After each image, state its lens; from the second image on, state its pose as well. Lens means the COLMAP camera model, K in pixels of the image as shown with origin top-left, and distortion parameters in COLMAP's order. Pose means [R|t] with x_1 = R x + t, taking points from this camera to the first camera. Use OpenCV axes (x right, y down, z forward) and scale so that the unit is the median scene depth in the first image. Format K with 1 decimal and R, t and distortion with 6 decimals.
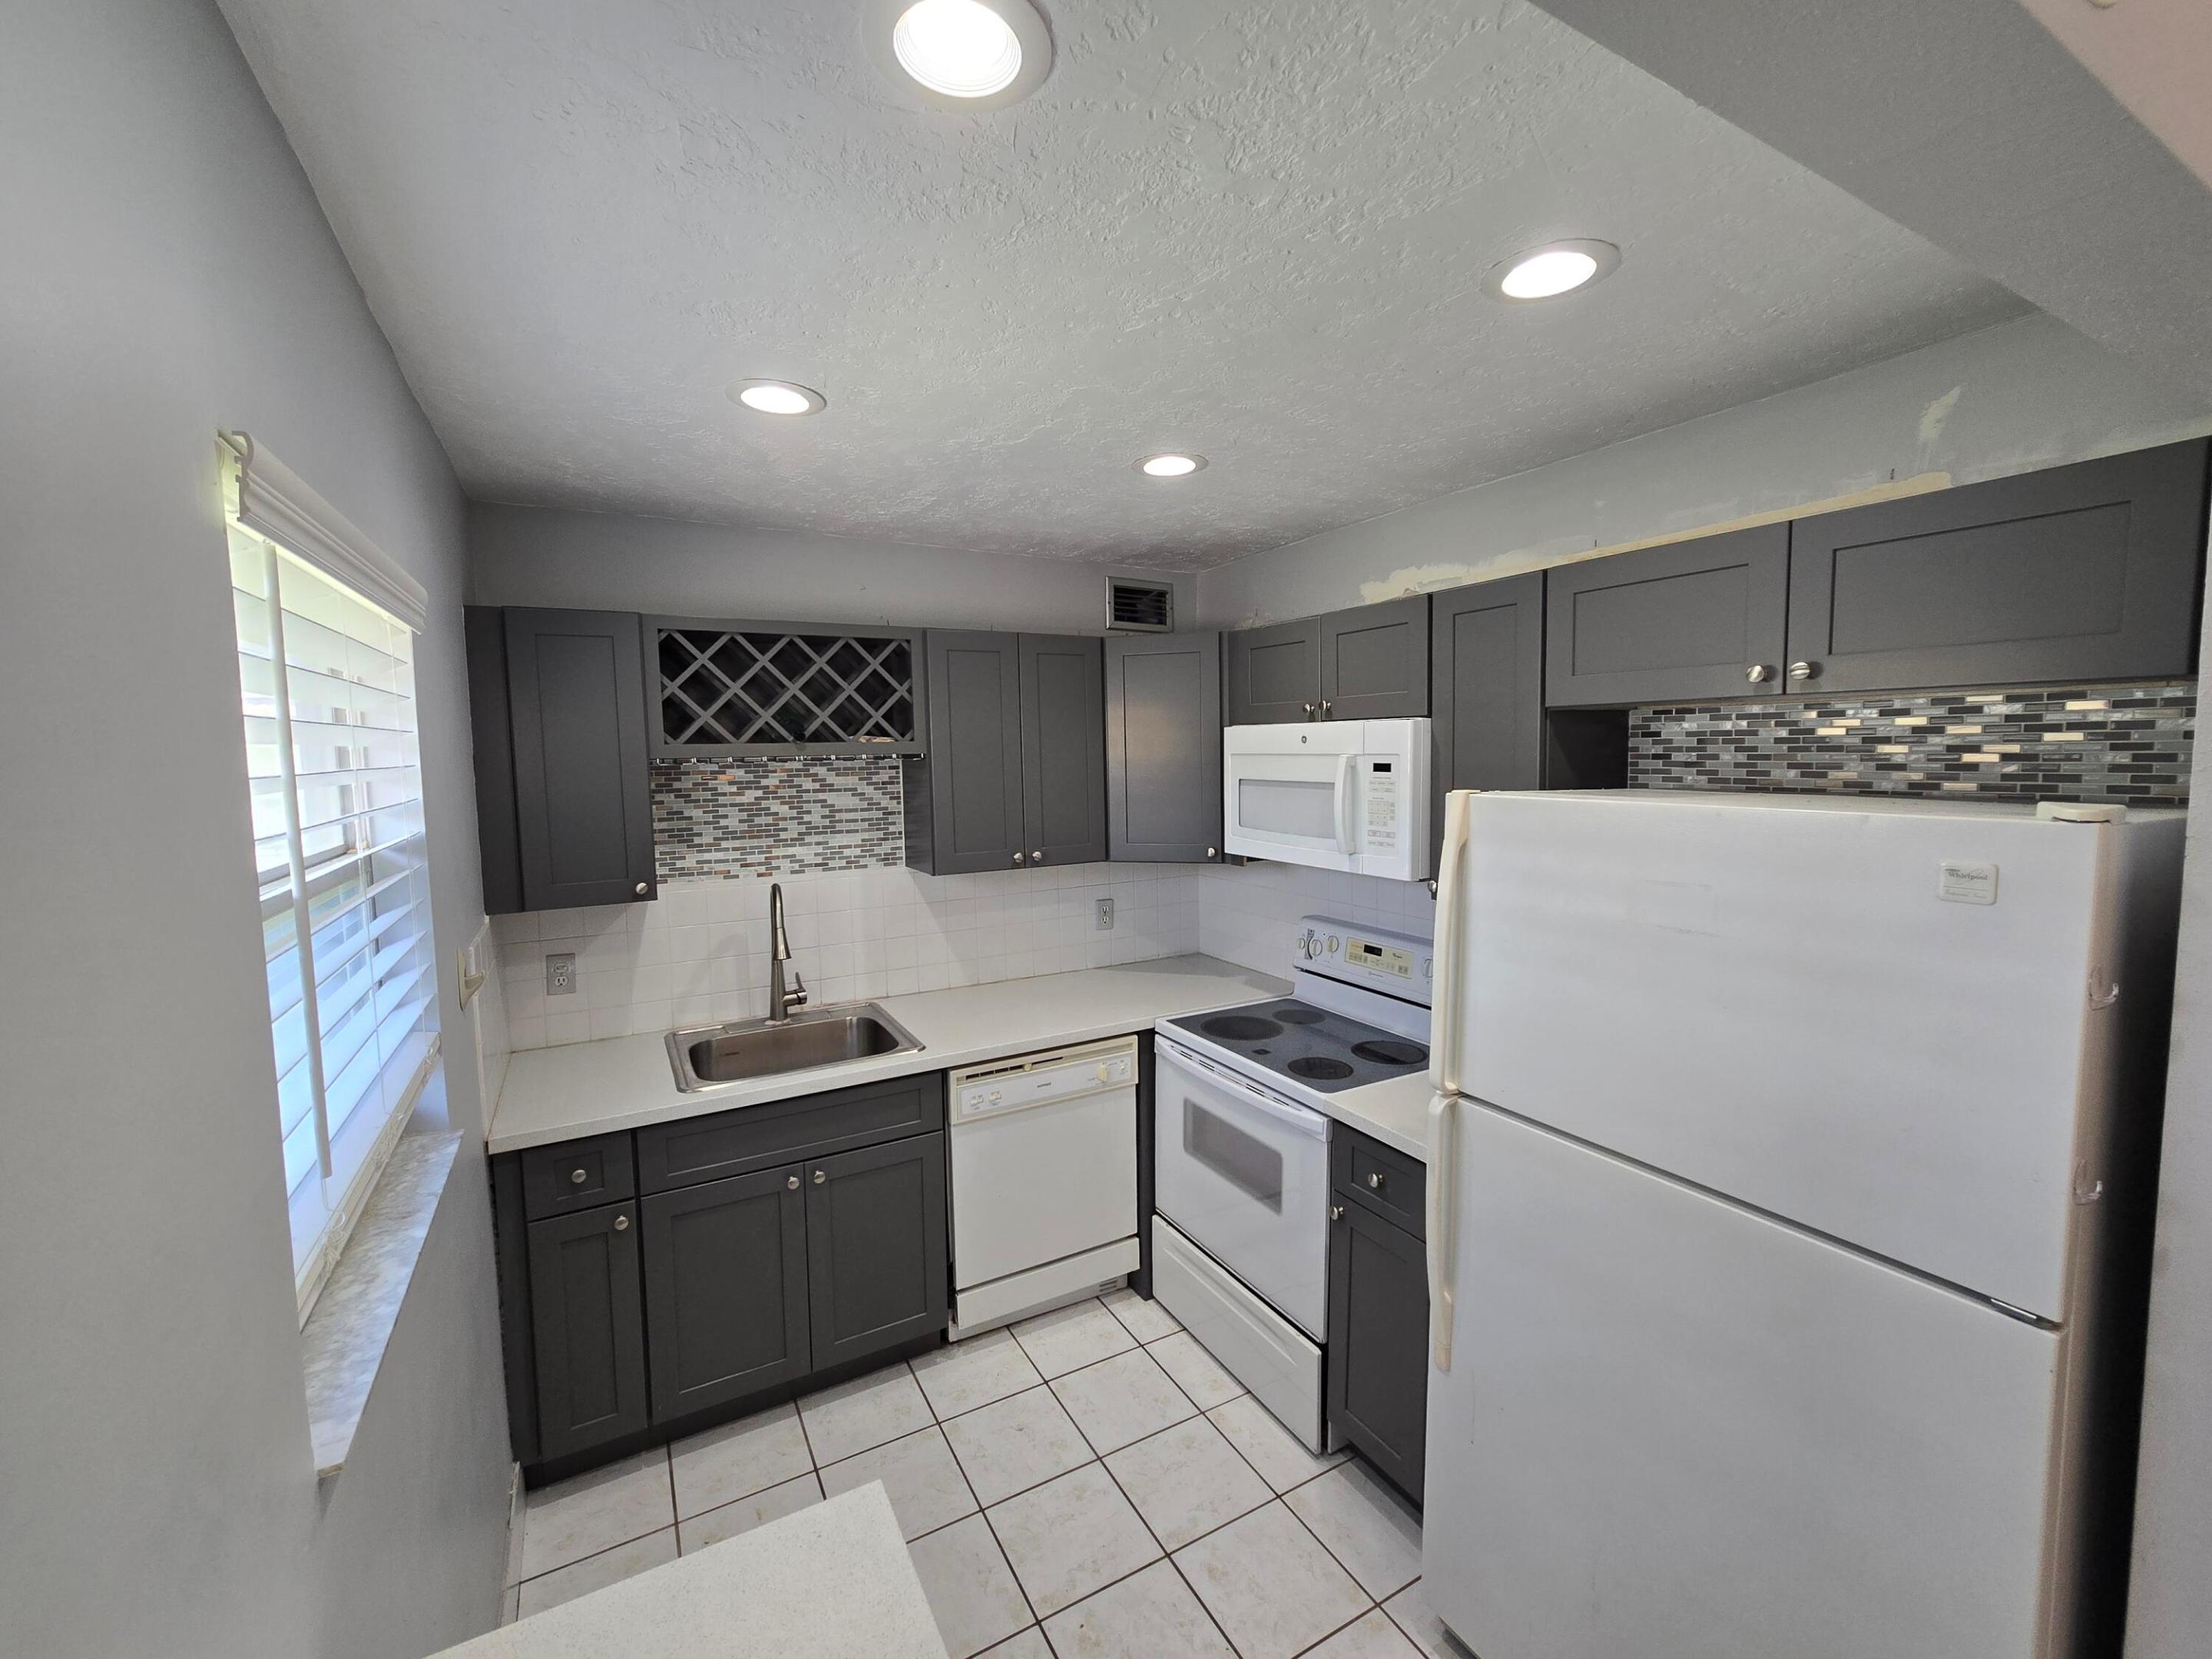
lens RADIAL K [[906.1, 0, 1112.0], [0, 906.1, 825.5], [0, 0, 1]] dist [0.003968, 0.000289]
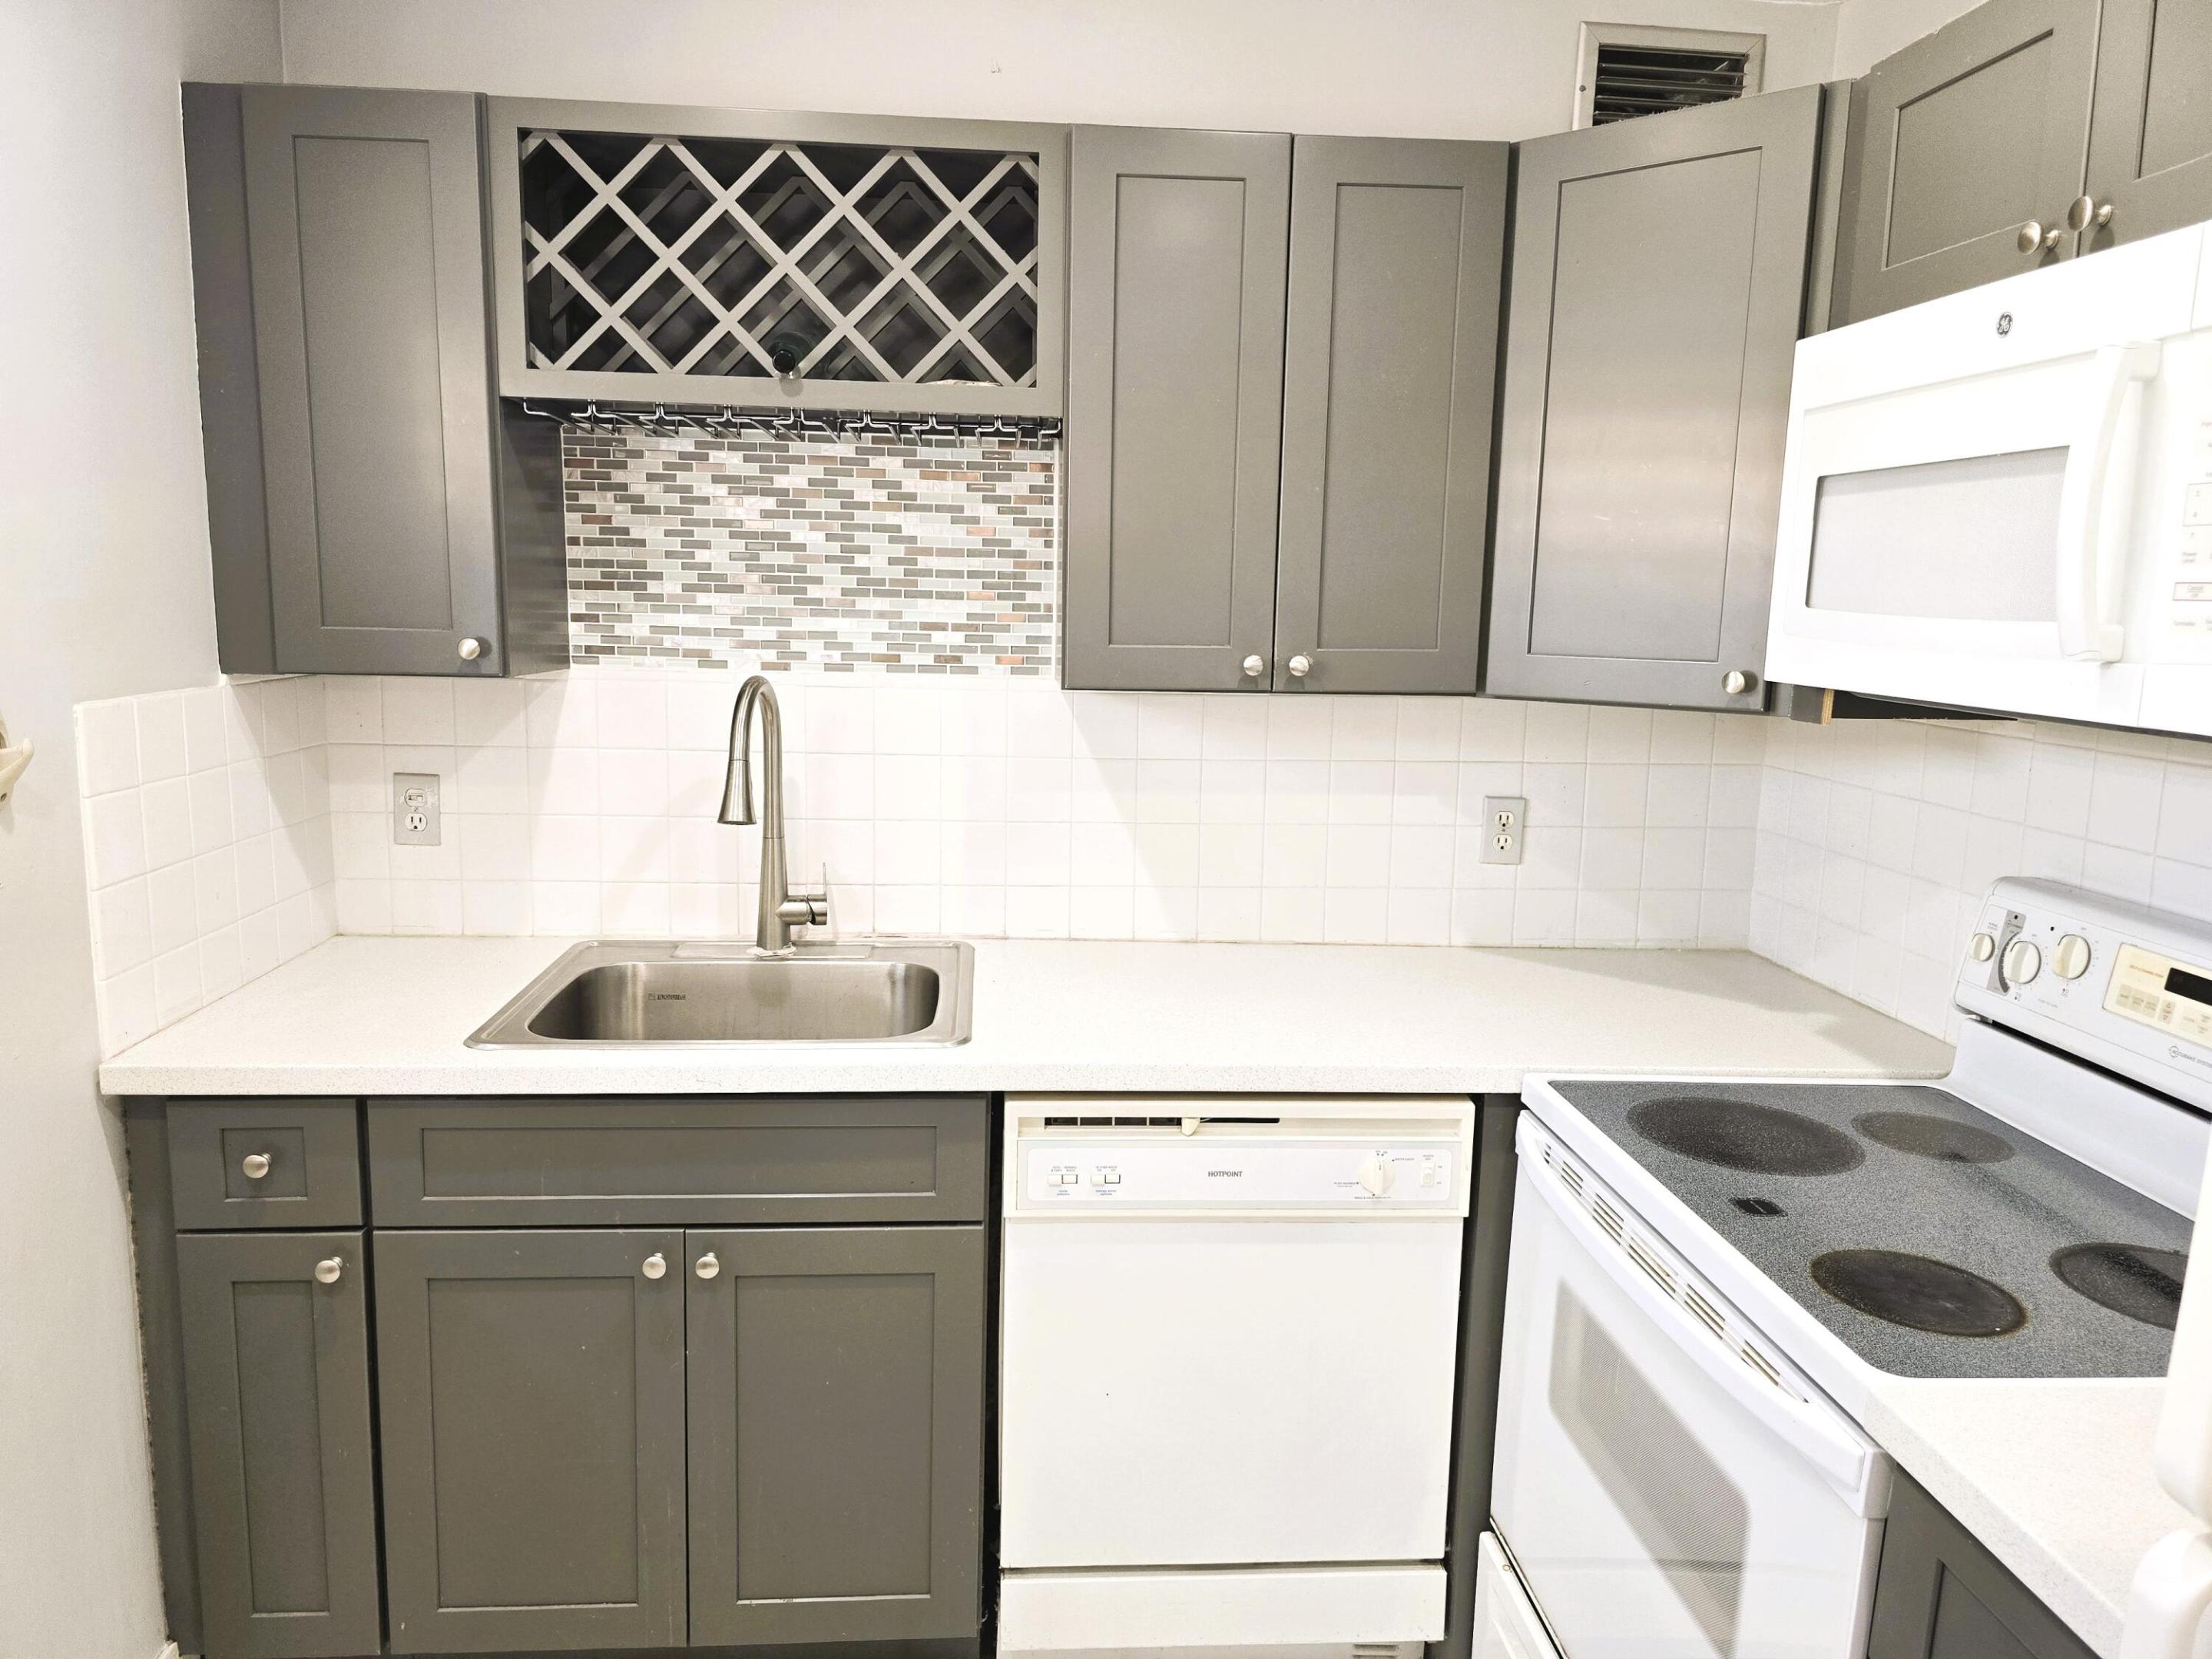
lens RADIAL K [[1501.4, 0, 1098.9], [0, 1501.4, 826.3], [0, 0, 1]] dist [0.058715, -0.020840]
pose [[0.903251, 0.102967, -0.416576, 0.151242], [-0.073498, 0.993561, 0.086218, 0.058780], [0.422771, -0.047259, 0.905003, 0.311109]]
